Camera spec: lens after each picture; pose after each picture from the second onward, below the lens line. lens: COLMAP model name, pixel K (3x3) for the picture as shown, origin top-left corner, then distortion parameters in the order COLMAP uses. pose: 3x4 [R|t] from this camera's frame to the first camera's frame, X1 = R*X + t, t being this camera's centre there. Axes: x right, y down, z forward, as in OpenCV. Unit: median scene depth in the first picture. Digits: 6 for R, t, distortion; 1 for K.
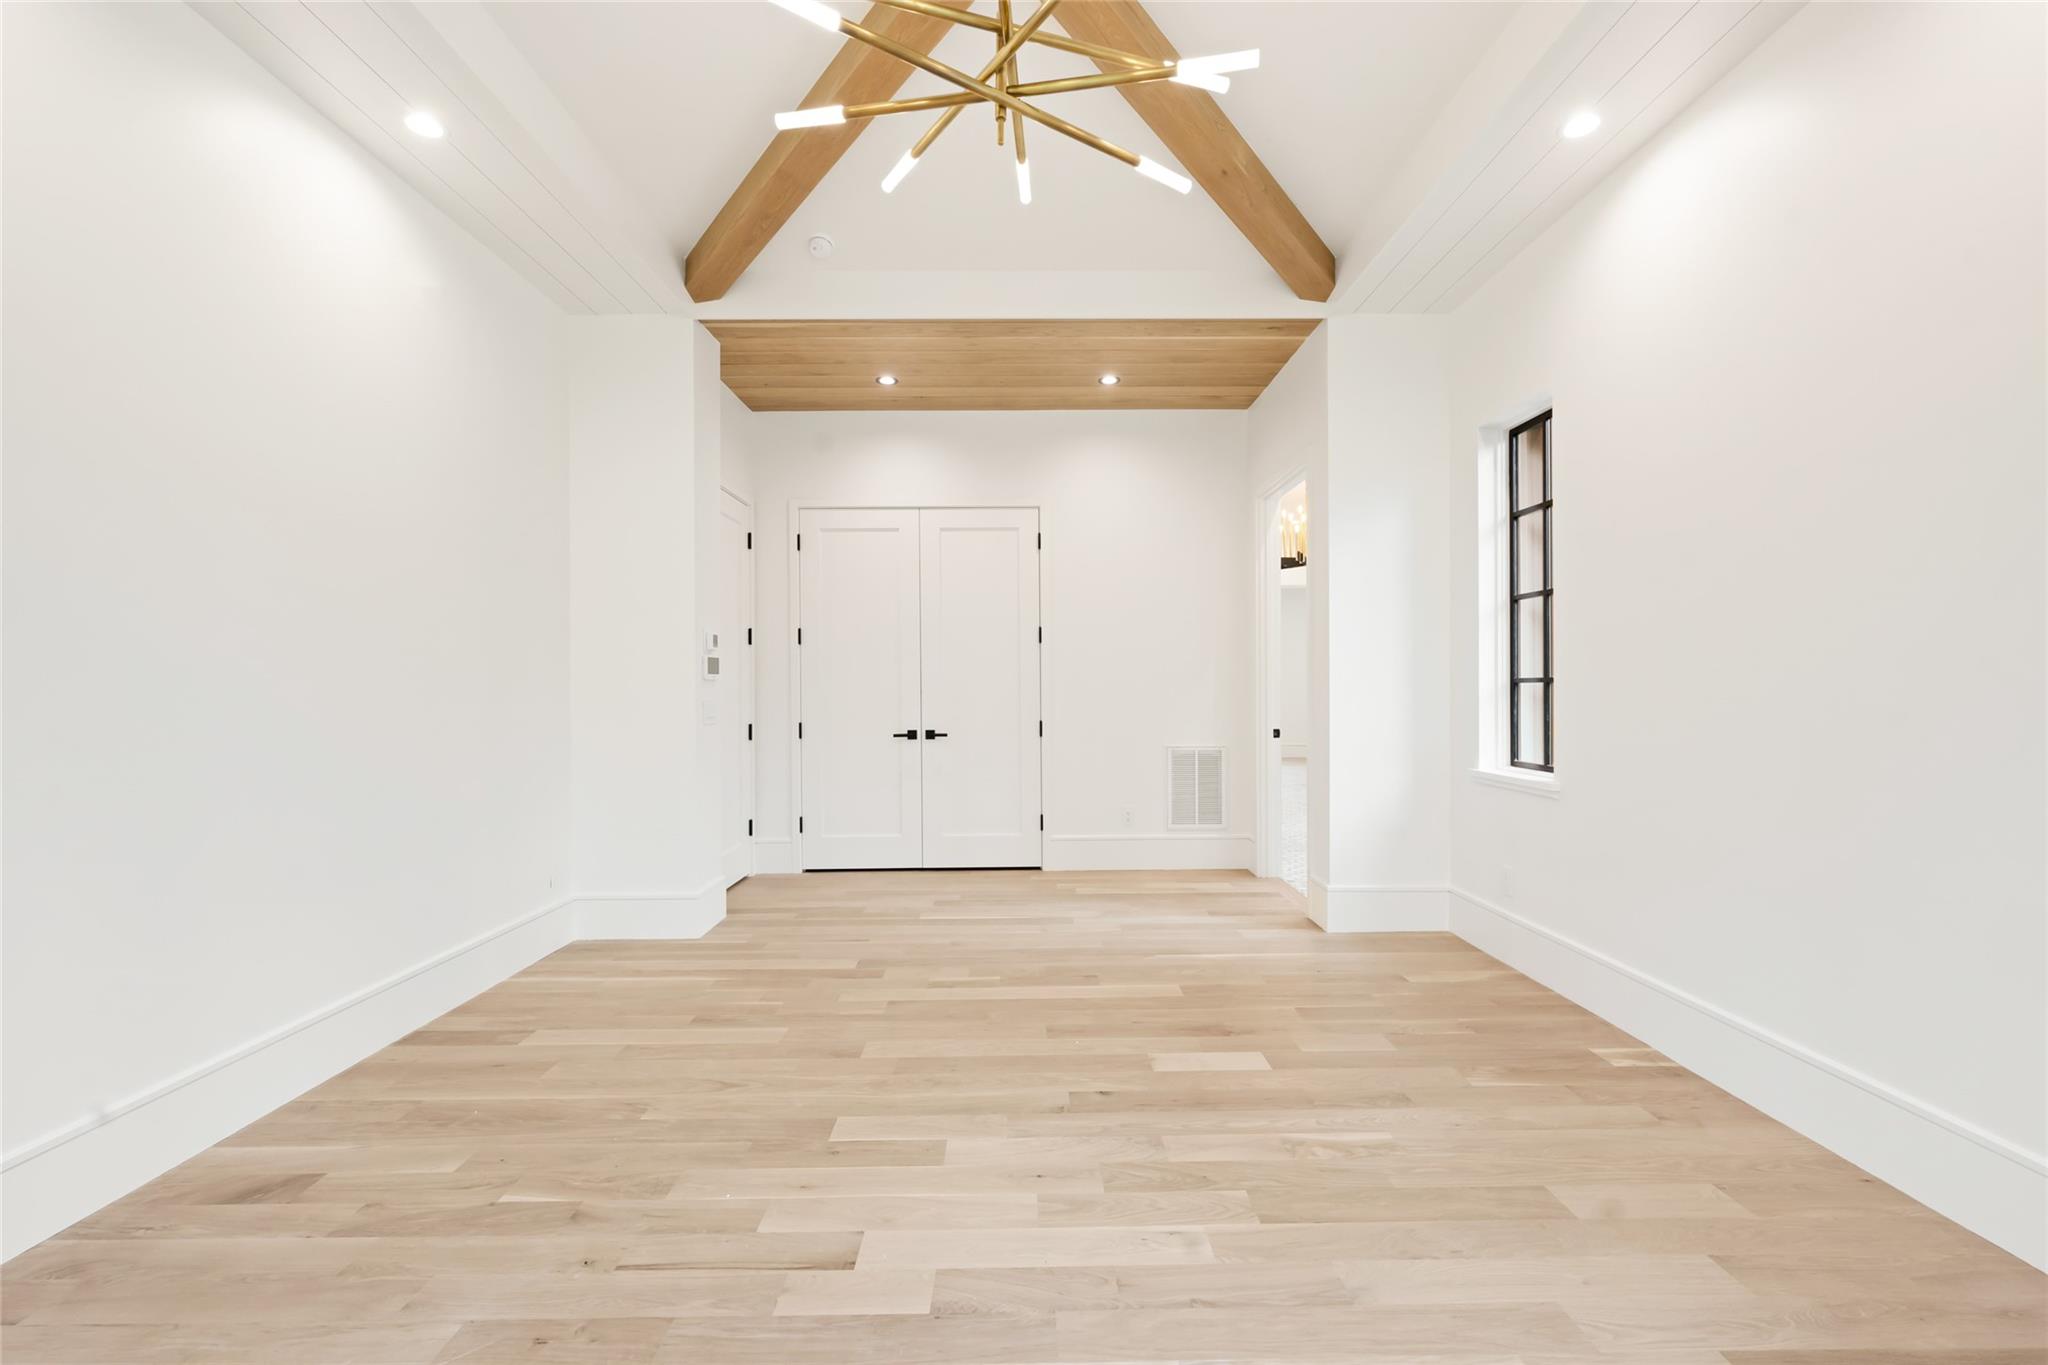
lens RADIAL K [[984.4, 0, 1027.6], [0, 984.4, 679.9], [0, 0, 1]] dist [0.022535, 0.000347]
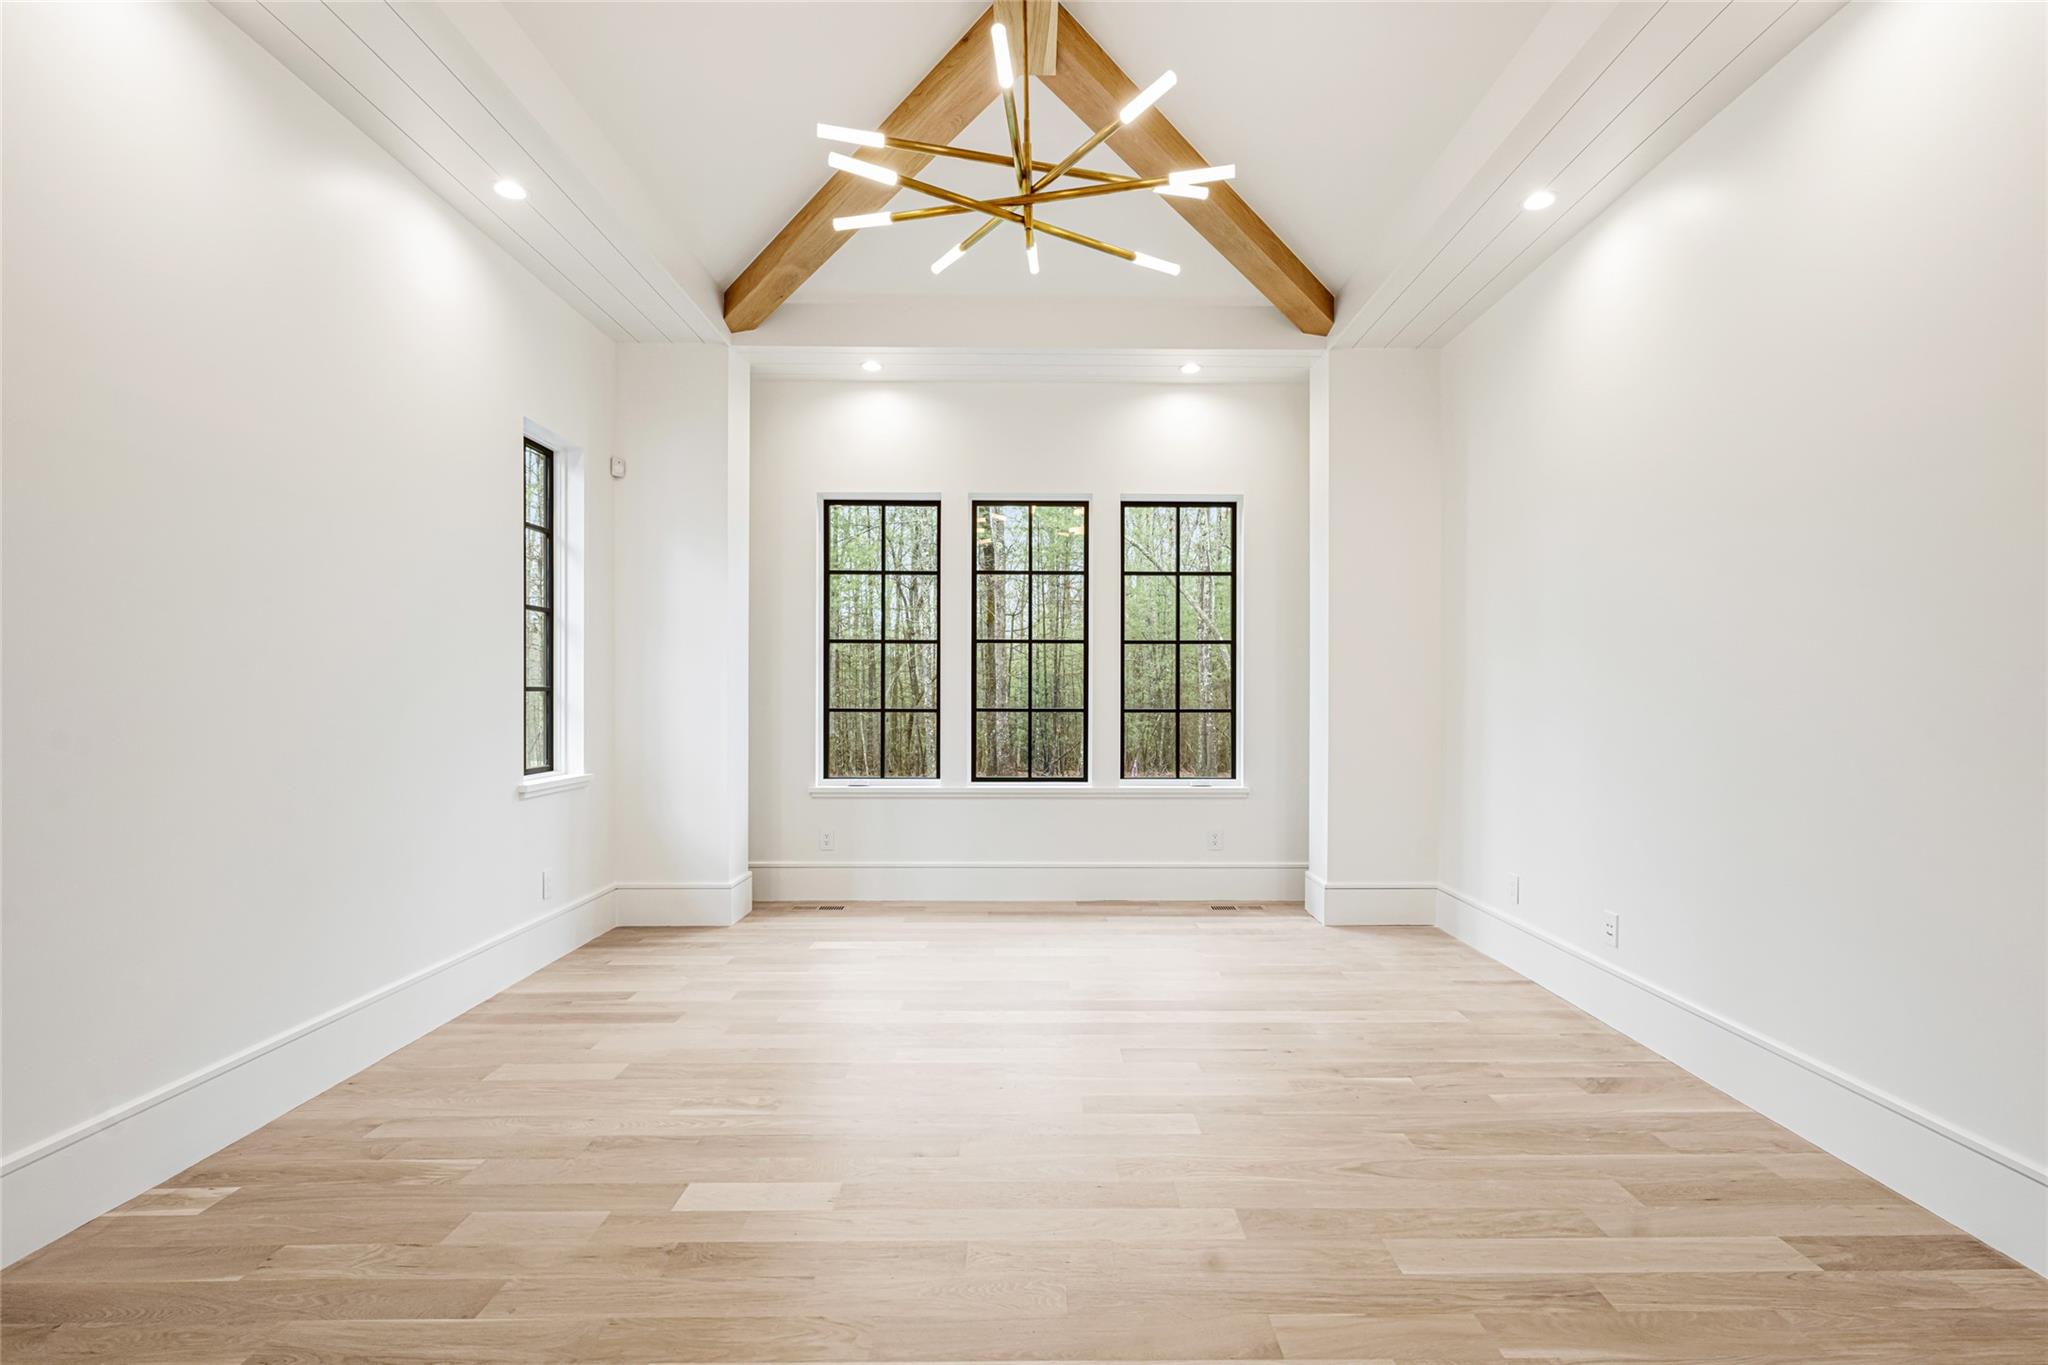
lens RADIAL K [[919.1, 0, 1023.9], [0, 919.1, 692.3], [0, 0, 1]] dist [-0.001355, 0.002261]
pose [[-0.999801, 0.003829, 0.019585, -0.034286], [0.003643, 0.999948, -0.009522, 0.014542], [-0.019621, -0.009449, -0.999763, 1.820796]]
